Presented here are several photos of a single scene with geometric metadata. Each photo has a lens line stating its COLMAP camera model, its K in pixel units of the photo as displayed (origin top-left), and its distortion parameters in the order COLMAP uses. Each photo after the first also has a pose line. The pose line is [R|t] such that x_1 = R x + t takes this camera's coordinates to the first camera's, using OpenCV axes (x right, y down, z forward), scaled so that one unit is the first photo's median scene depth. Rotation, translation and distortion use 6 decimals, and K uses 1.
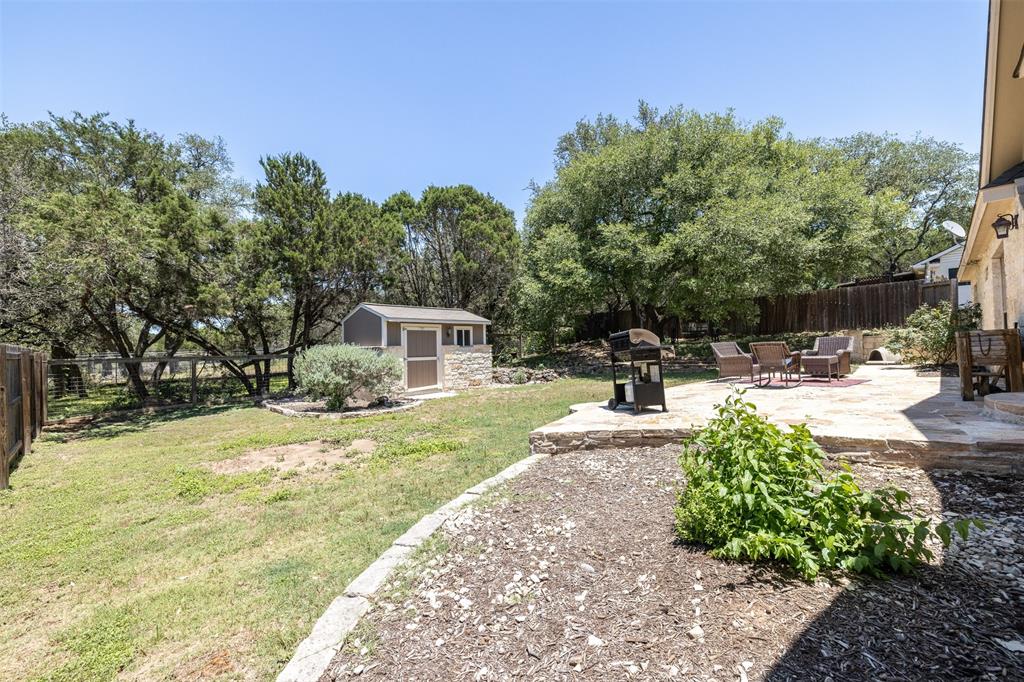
lens RADIAL K [[488.3, 0, 512.0], [0, 488.3, 341.0], [0, 0, 1]] dist [-0.002285, -0.000059]
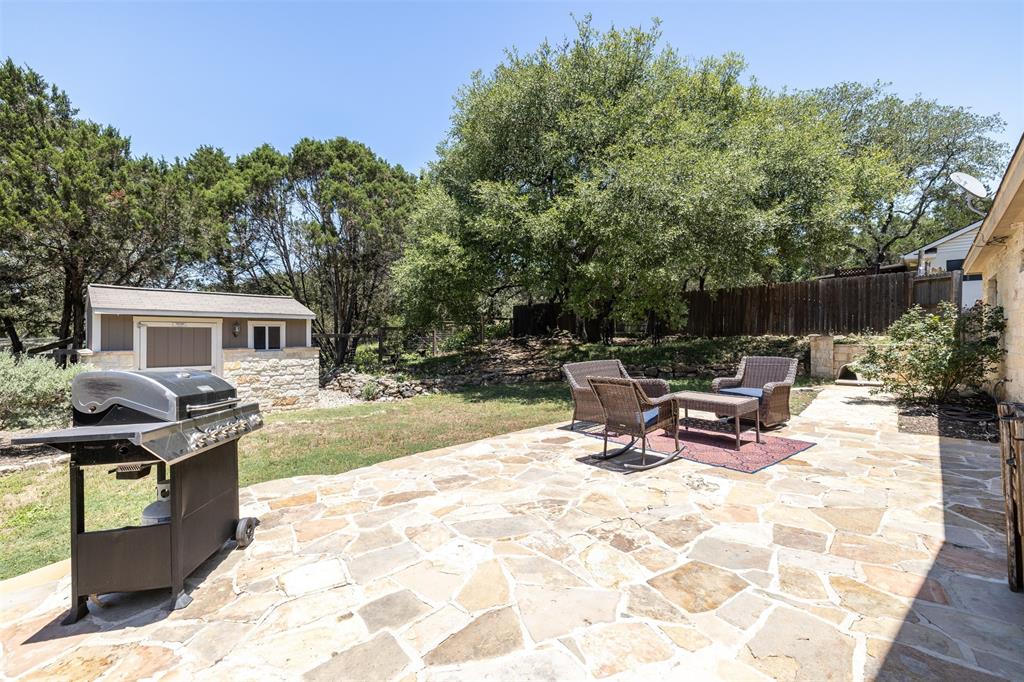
lens RADIAL K [[488.3, 0, 512.0], [0, 488.3, 341.0], [0, 0, 1]] dist [-0.002285, -0.000059]
pose [[0.999688, 0.021565, 0.012599, 0.231175], [-0.021887, 0.999422, 0.026025, -0.026550], [-0.012031, -0.026293, 0.999582, 0.273574]]
